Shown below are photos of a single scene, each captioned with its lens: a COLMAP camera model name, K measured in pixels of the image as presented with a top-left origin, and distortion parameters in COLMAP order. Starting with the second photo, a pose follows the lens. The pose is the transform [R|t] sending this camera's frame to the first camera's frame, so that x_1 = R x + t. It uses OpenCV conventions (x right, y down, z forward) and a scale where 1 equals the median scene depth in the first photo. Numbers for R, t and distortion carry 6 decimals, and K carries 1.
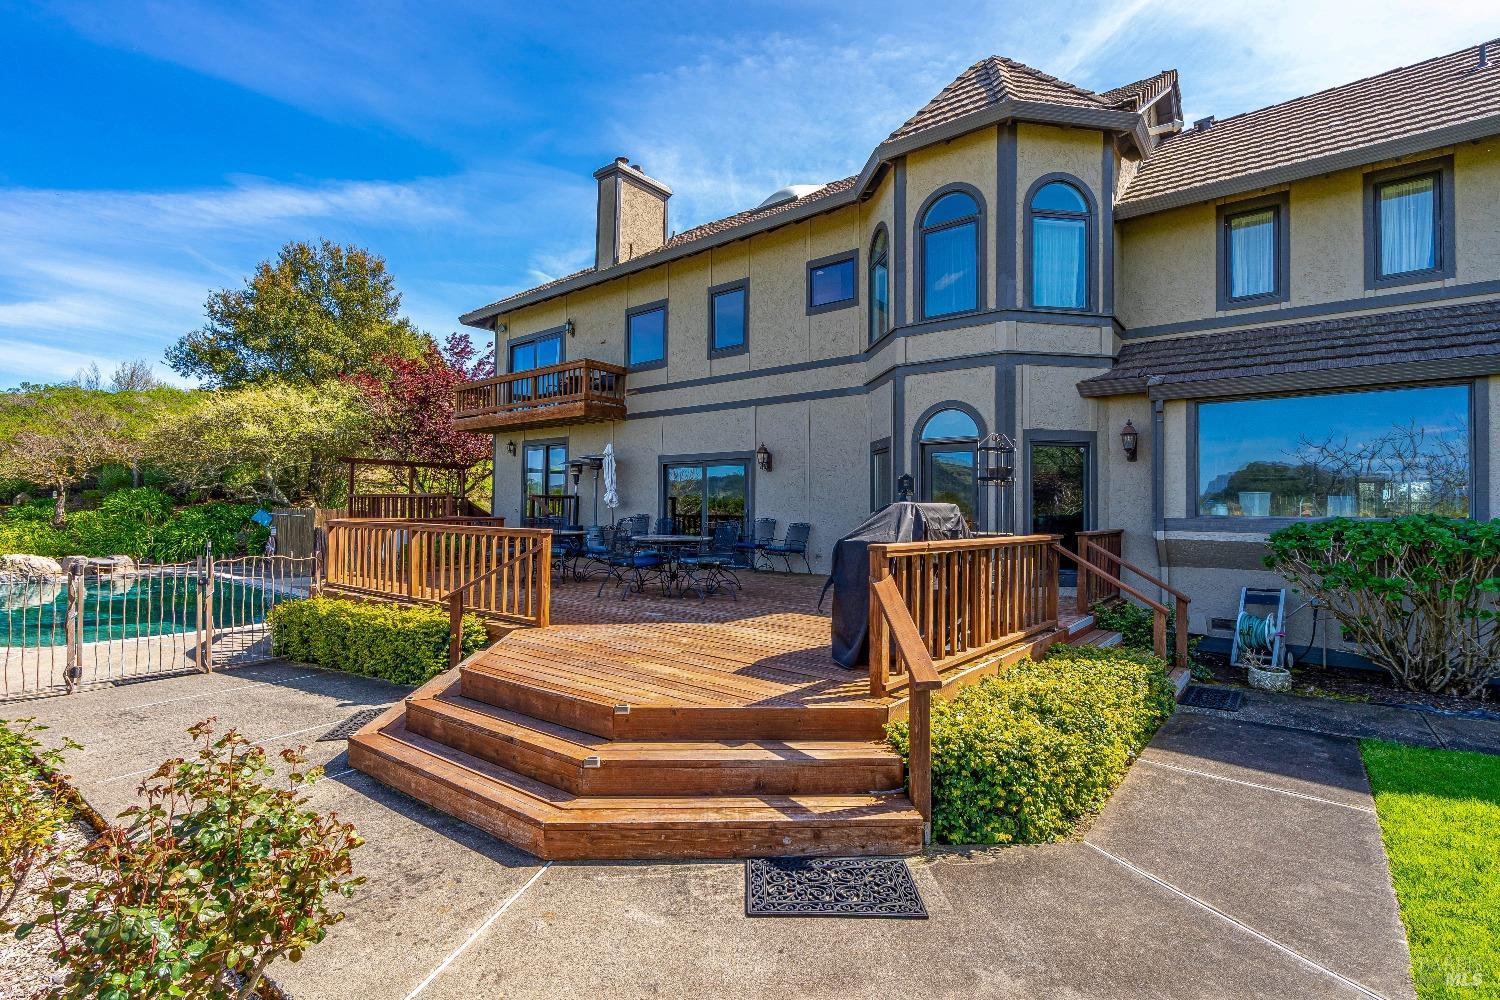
lens RADIAL K [[702.1, 0, 743.4], [0, 702.1, 482.9], [0, 0, 1]] dist [0.017779, 0.000338]
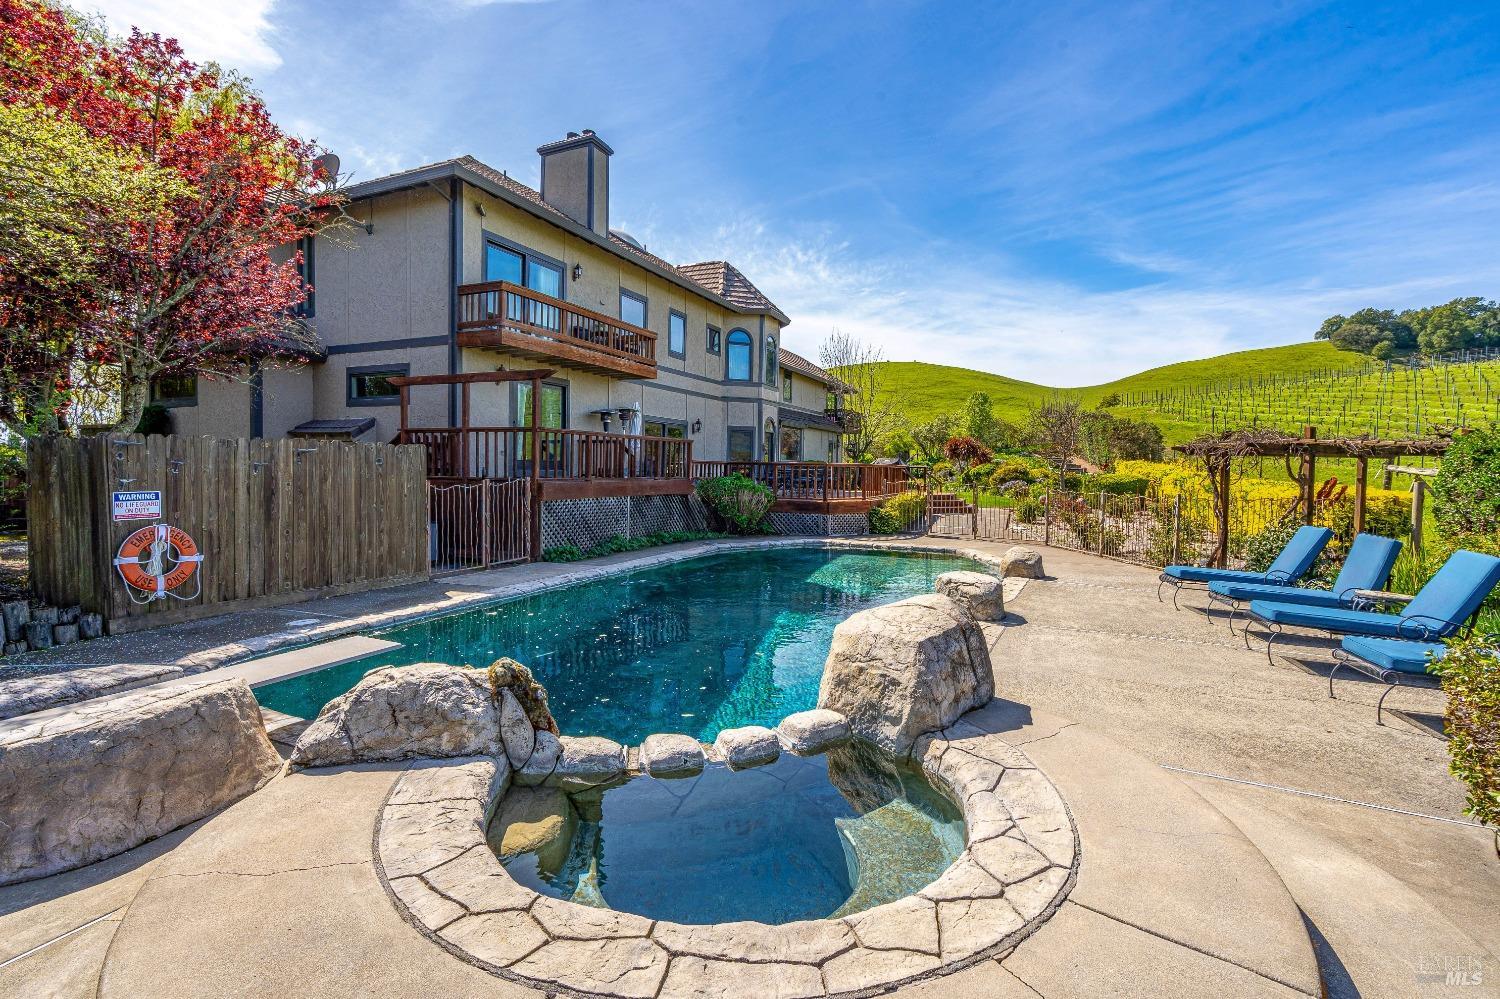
lens RADIAL K [[670.5, 0, 750.0], [0, 670.5, 499.5], [0, 0, 1]] dist [0.001173, -0.000023]
pose [[-0.223107, -0.050330, 0.973494, -0.936476], [-0.028316, 0.998579, 0.045137, 0.039063], [-0.974383, -0.017495, -0.224215, 0.726113]]
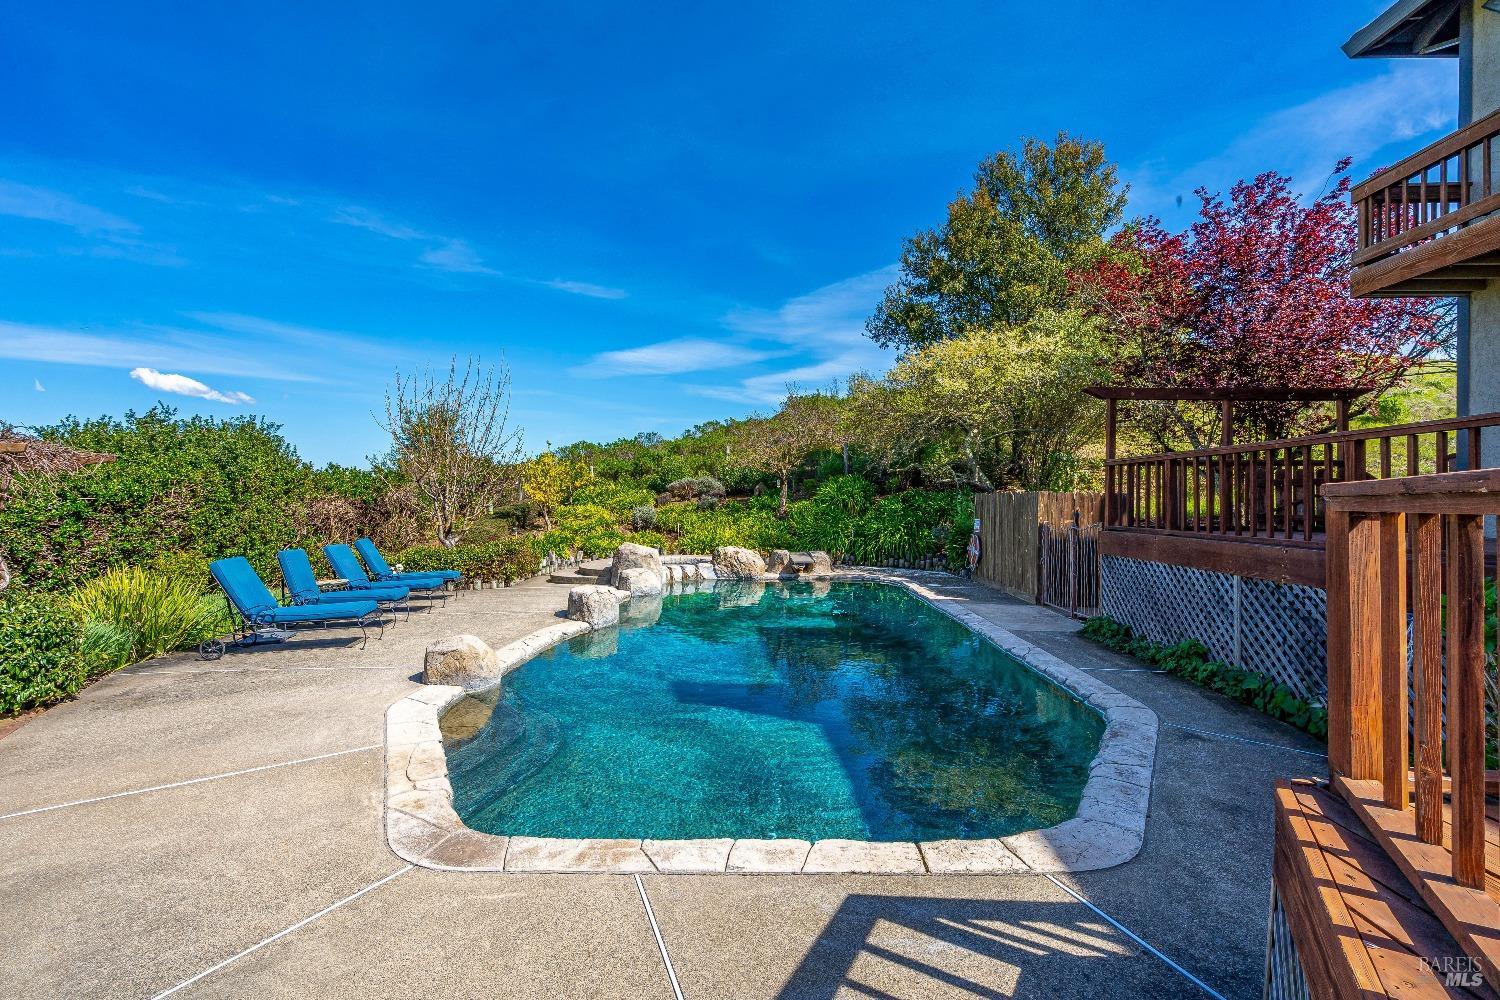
lens RADIAL K [[670.5, 0, 750.0], [0, 670.5, 500.0], [0, 0, 1]] dist [0.001173, -0.000023]
pose [[0.612667, -0.010022, -0.790278, -0.266057], [0.031617, 0.999430, 0.011837, 0.025789], [0.789709, -0.032238, 0.612634, 0.402171]]
